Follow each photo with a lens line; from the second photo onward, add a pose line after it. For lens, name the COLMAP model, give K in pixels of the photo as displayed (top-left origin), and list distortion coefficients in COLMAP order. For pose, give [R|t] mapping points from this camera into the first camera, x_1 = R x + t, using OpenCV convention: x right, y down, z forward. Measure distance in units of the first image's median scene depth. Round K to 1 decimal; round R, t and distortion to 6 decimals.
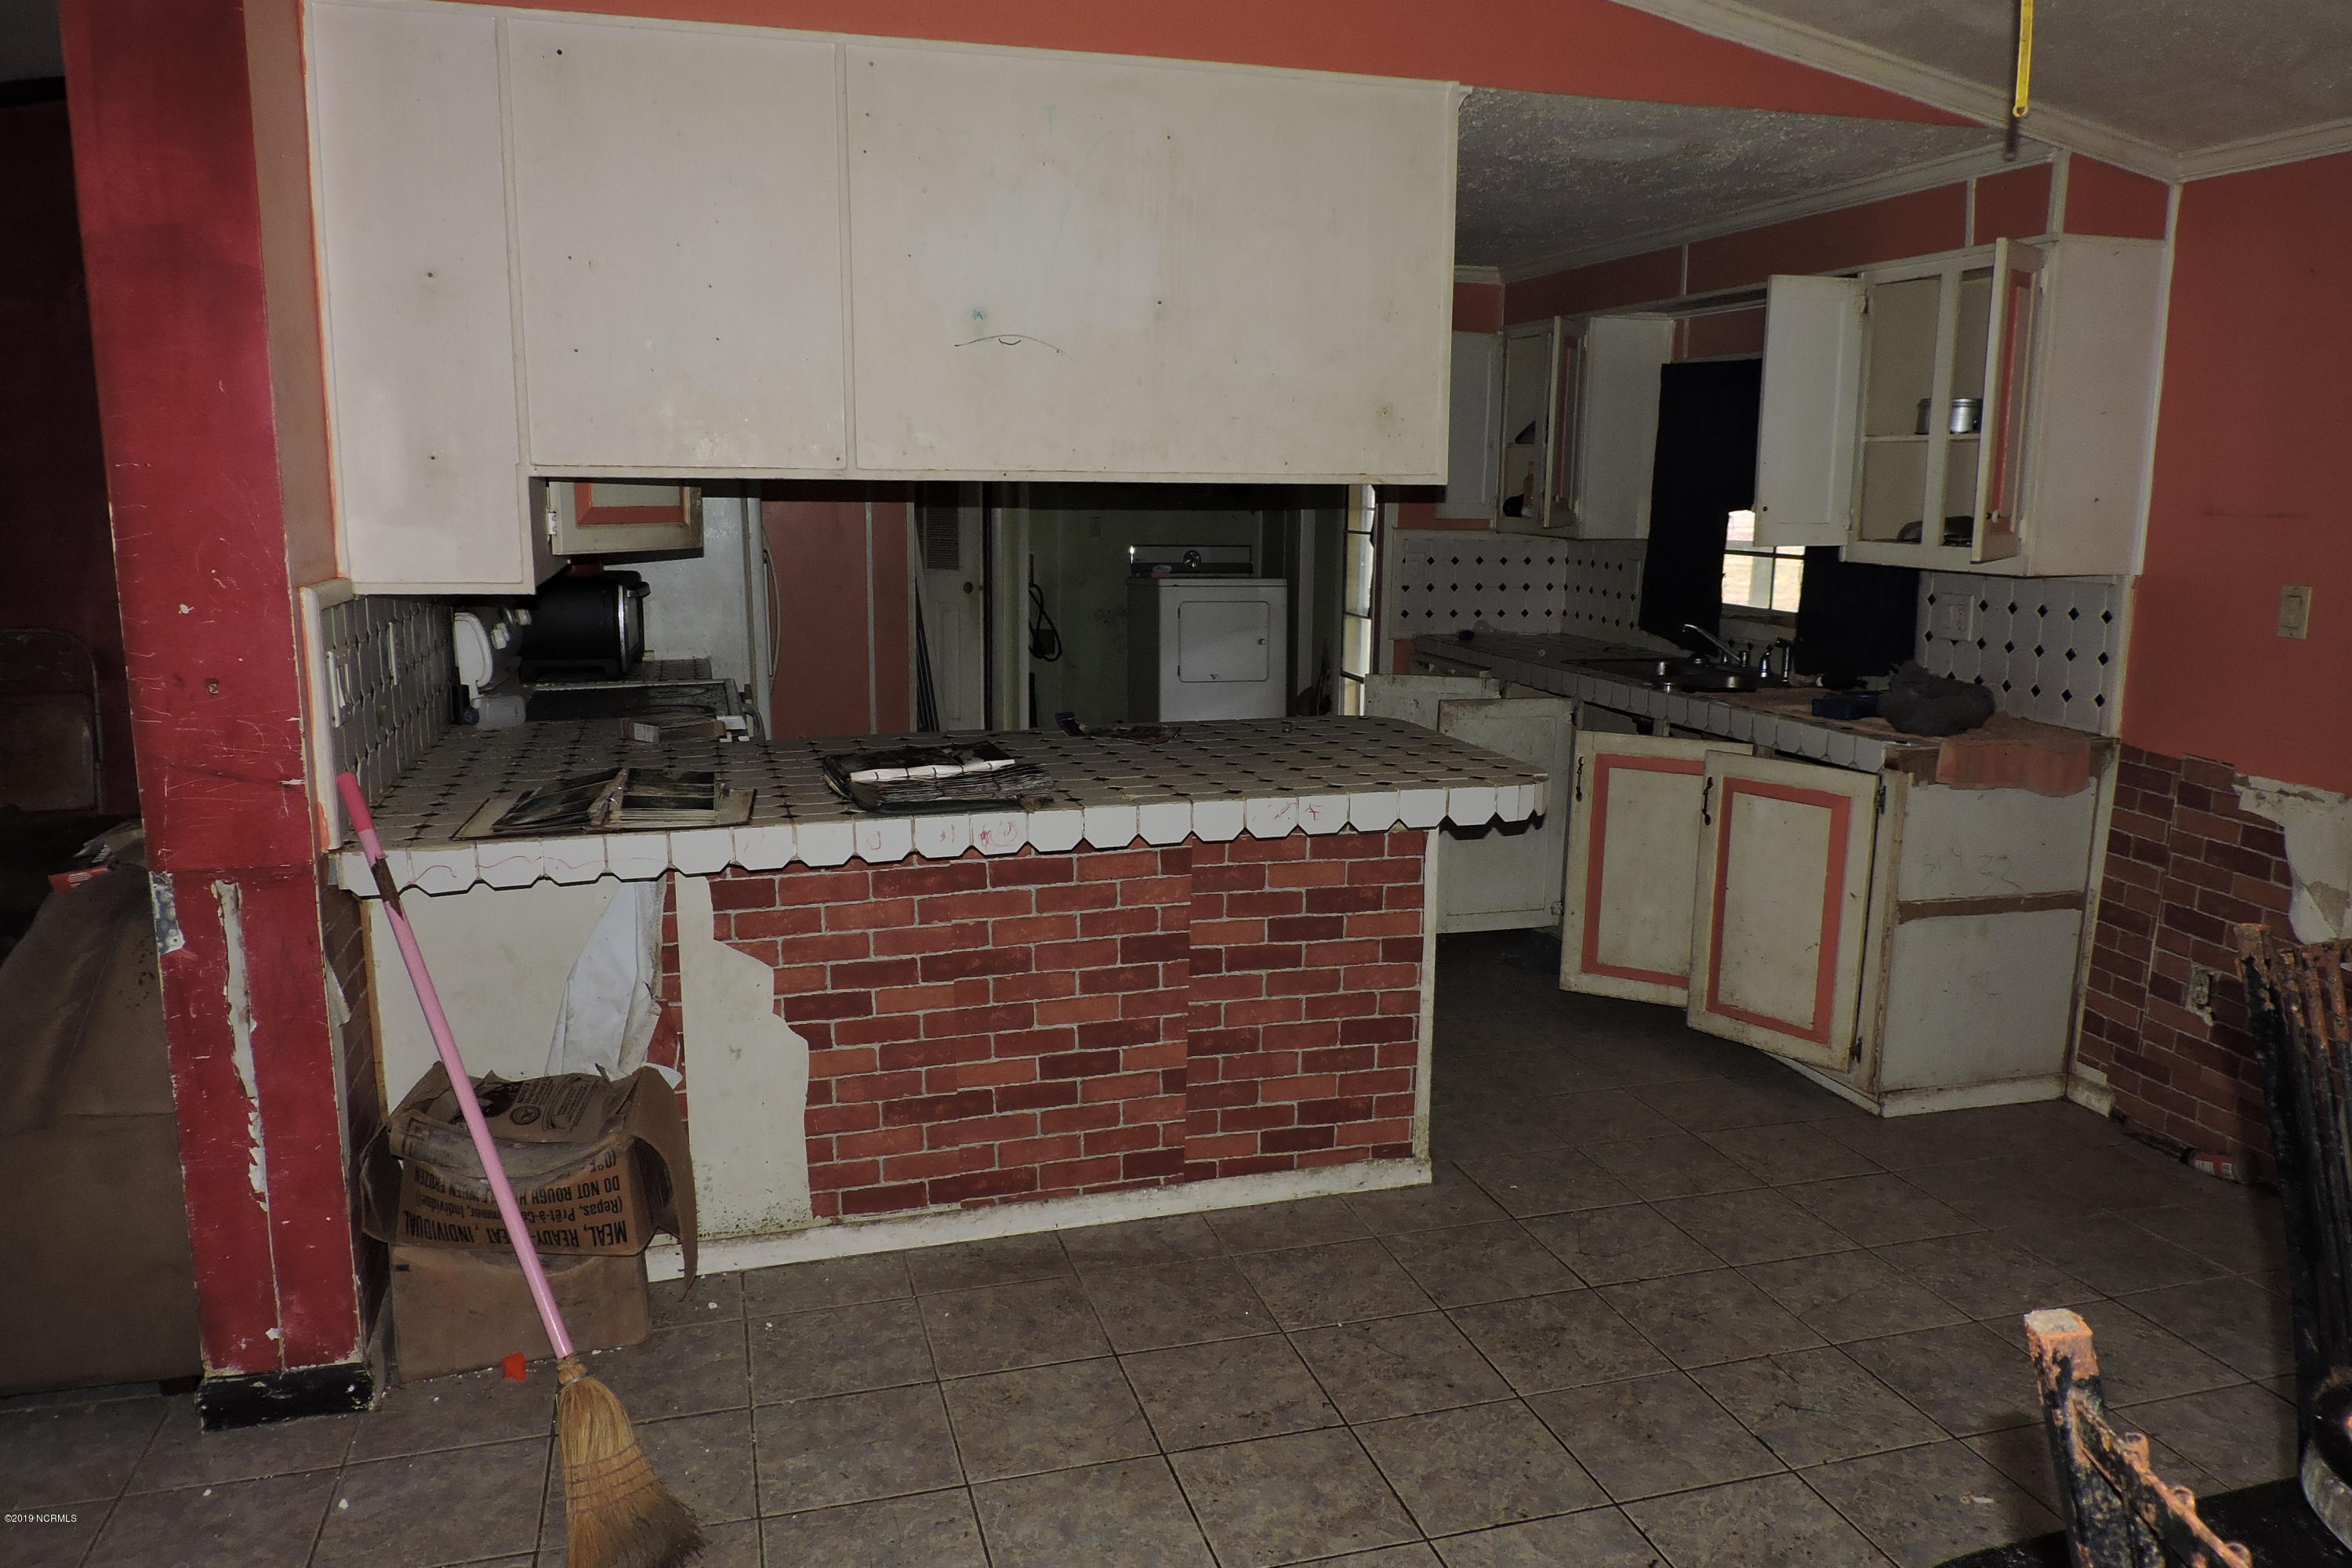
lens RADIAL K [[1682.8, 0, 1175.5], [0, 1682.8, 794.3], [0, 0, 1]] dist [-0.022697, 0.004975]
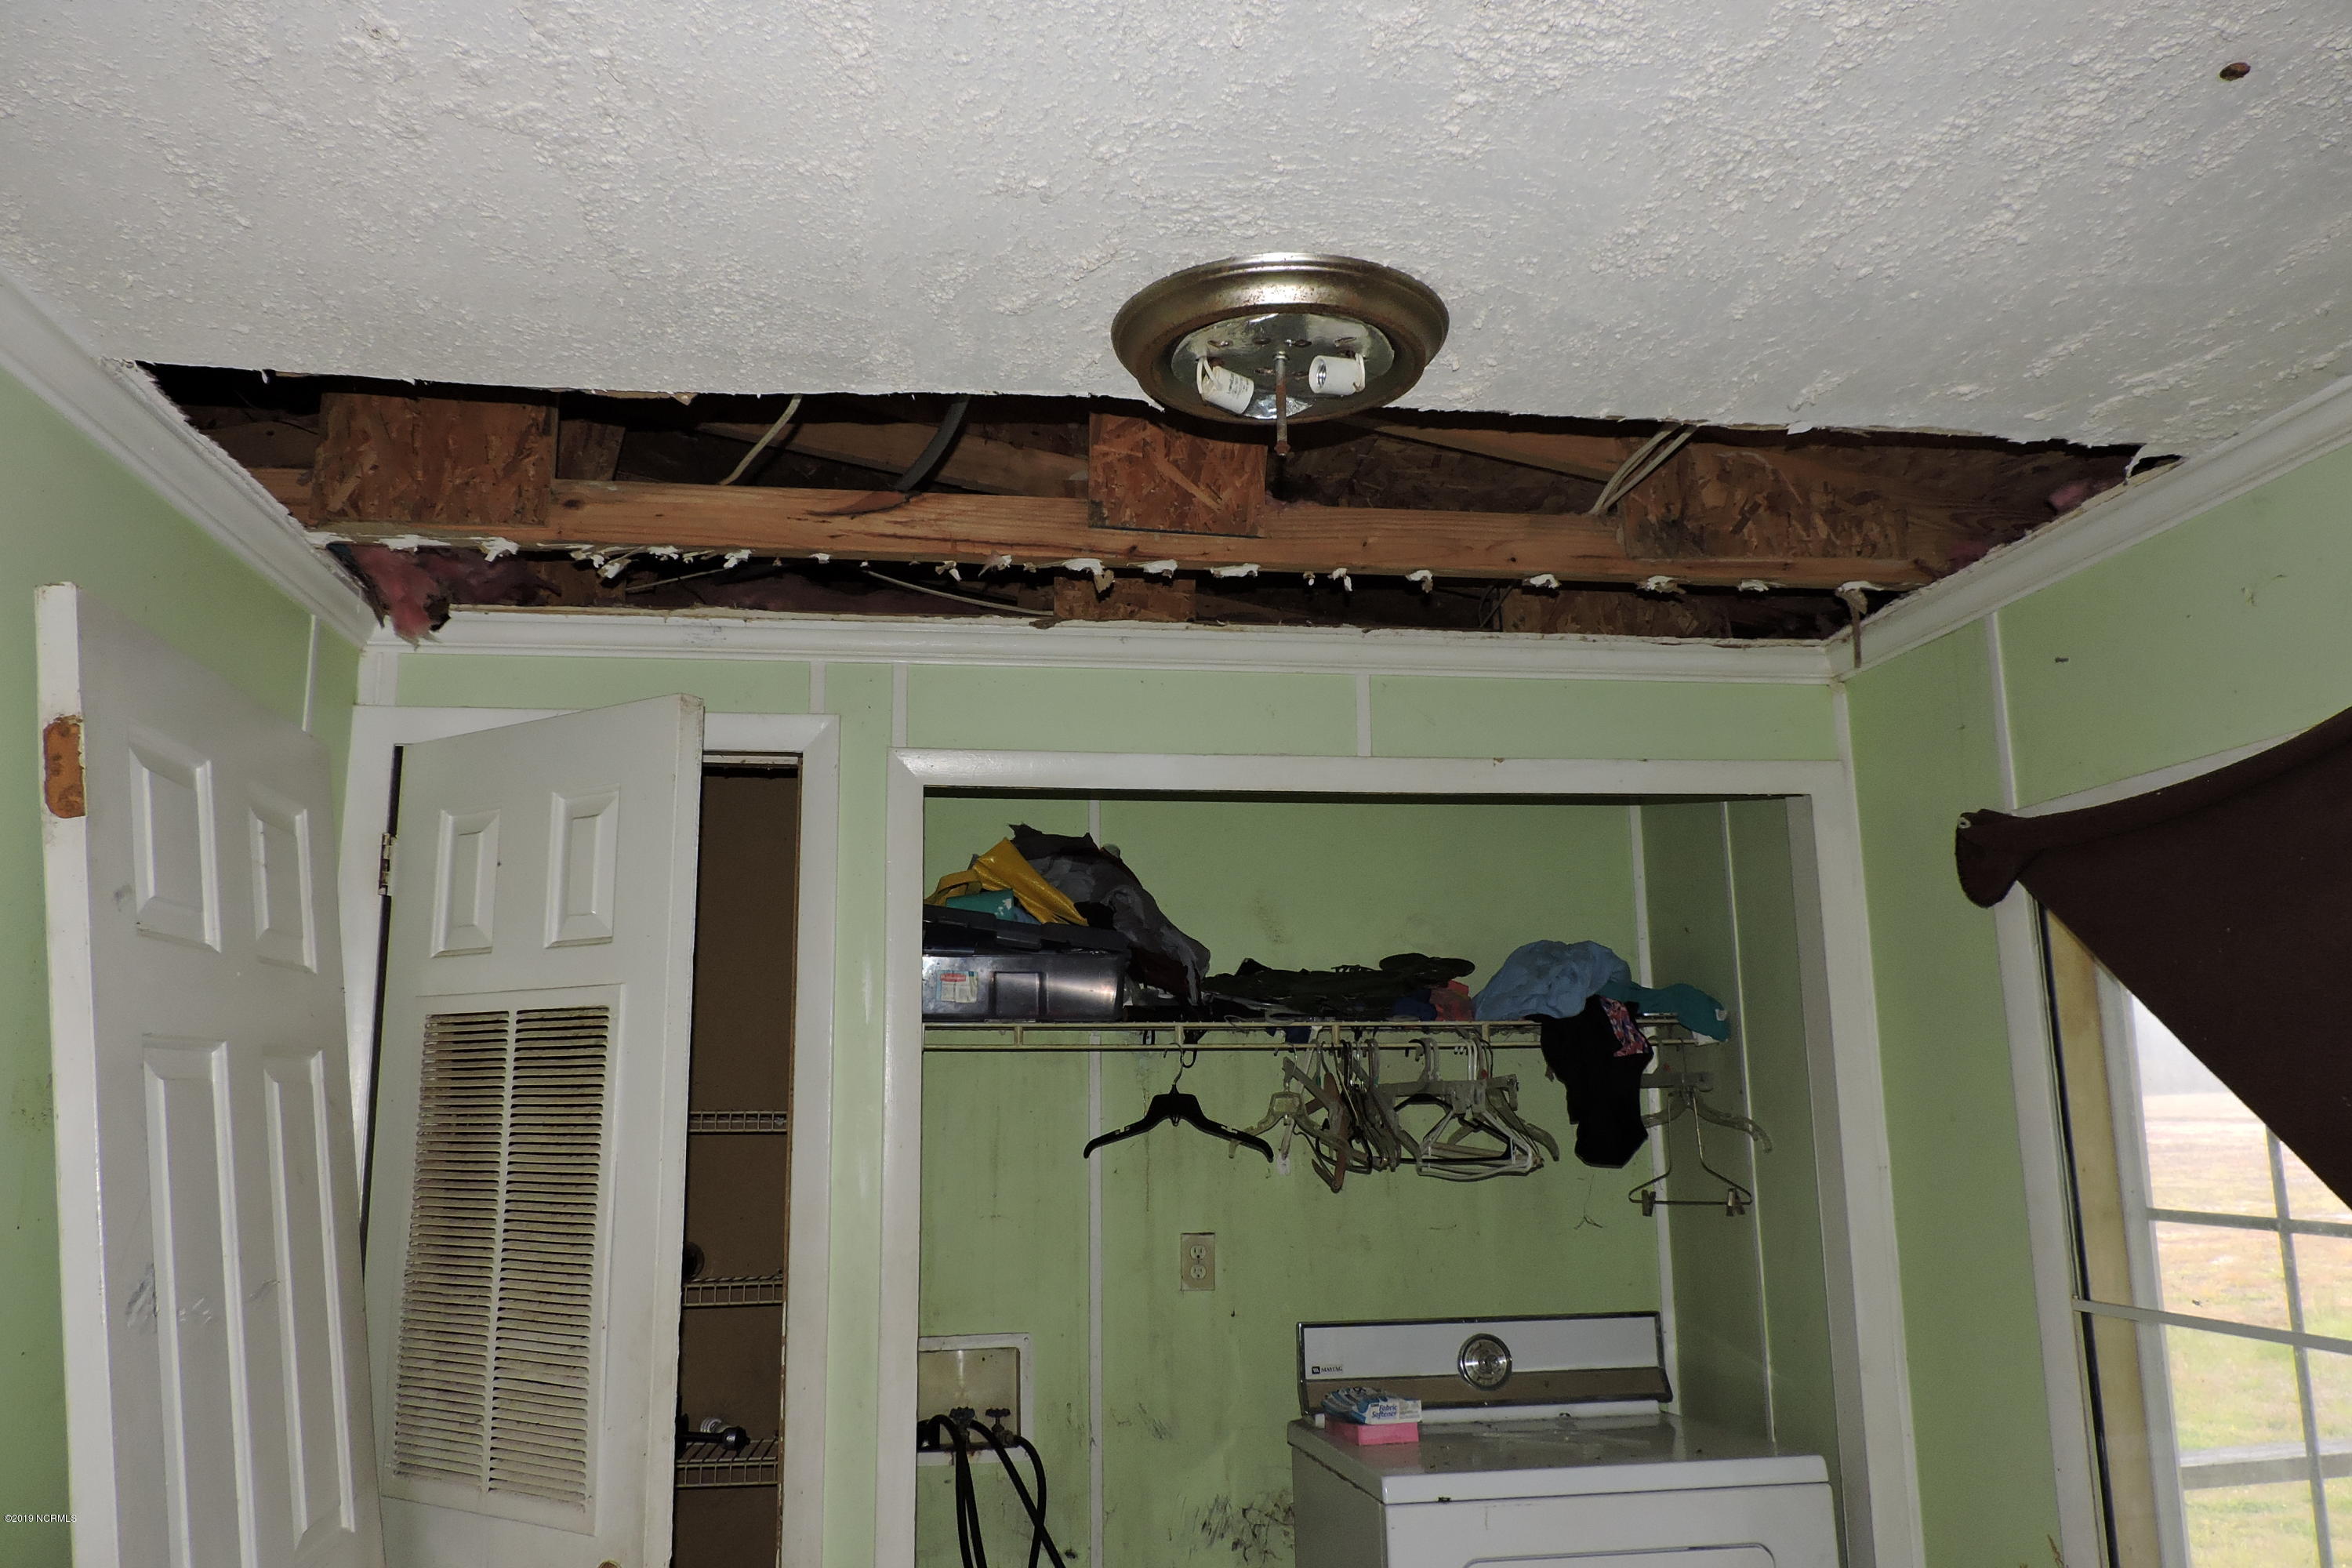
lens RADIAL K [[1682.8, 0, 1175.5], [0, 1682.8, 794.3], [0, 0, 1]] dist [-0.022697, 0.004975]
pose [[0.988386, -0.052775, -0.142507, 0.004043], [-0.002569, 0.931823, -0.362905, -0.297024], [0.151944, 0.359056, 0.920865, 1.552874]]
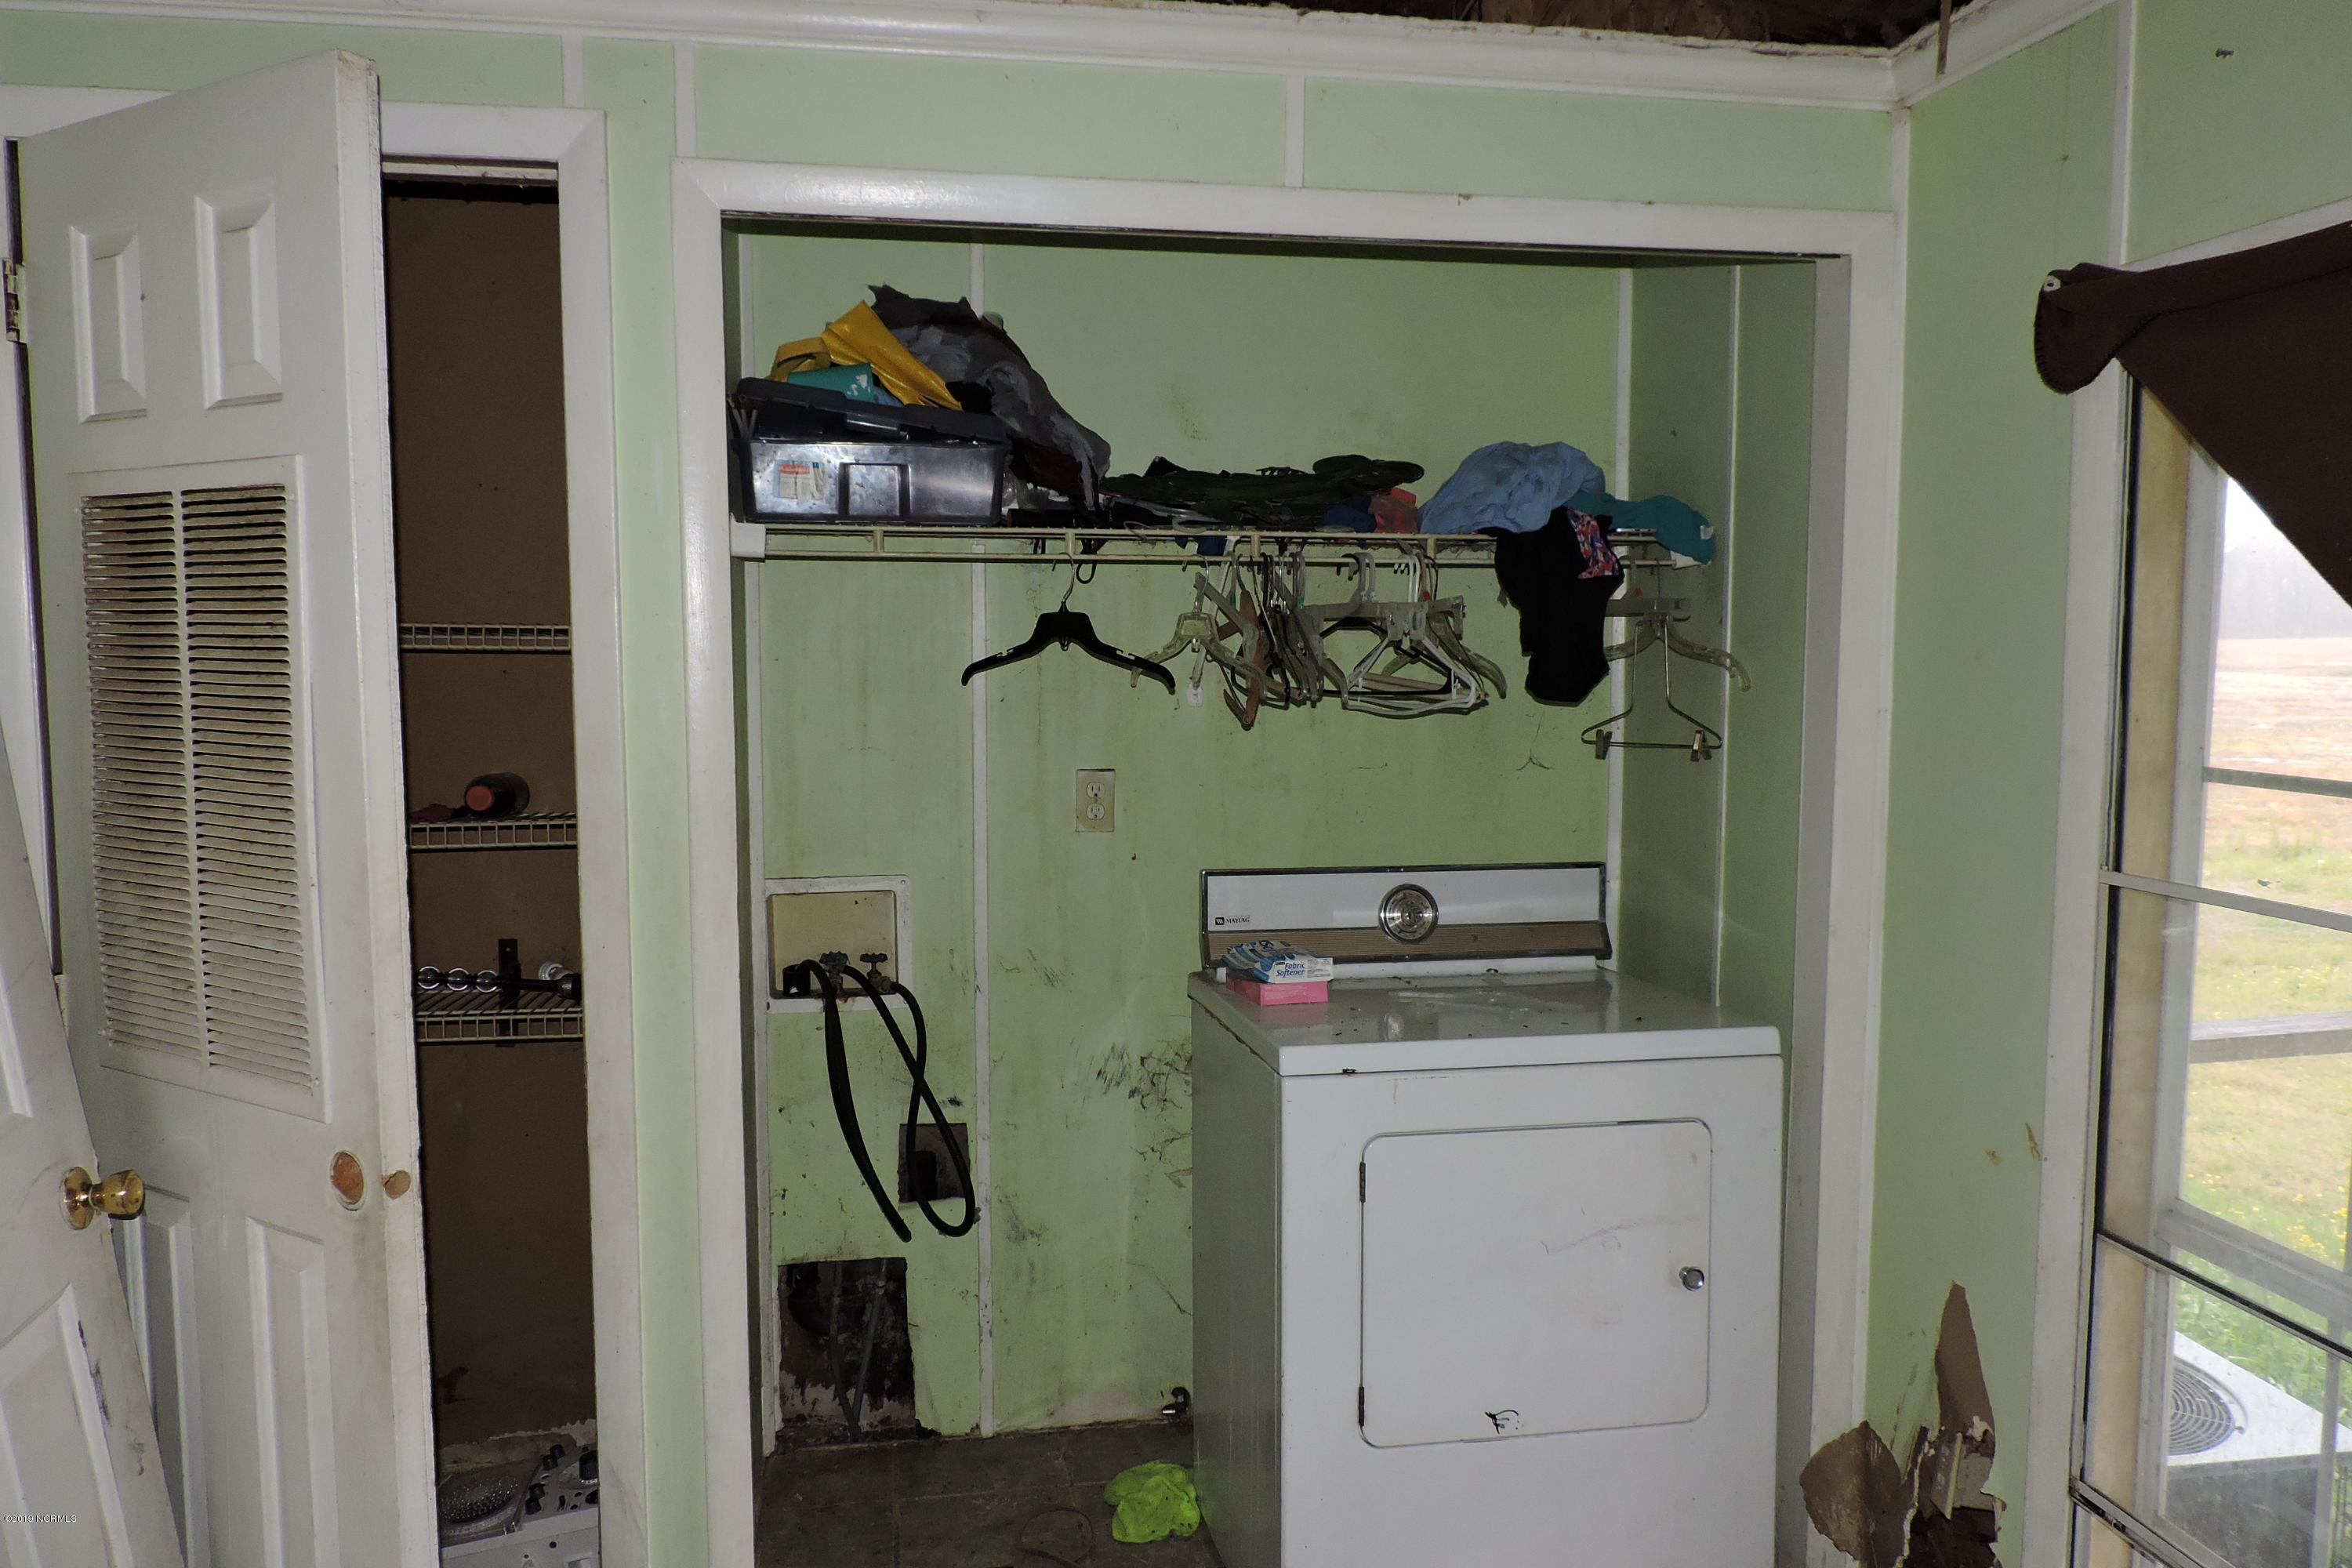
lens RADIAL K [[1682.8, 0, 1175.5], [0, 1682.8, 794.3], [0, 0, 1]] dist [-0.022697, 0.004975]
pose [[0.991980, 0.001050, -0.126394, 0.013508], [-0.012941, 0.995554, -0.093302, -0.317514], [0.125734, 0.094189, 0.987583, 1.676427]]
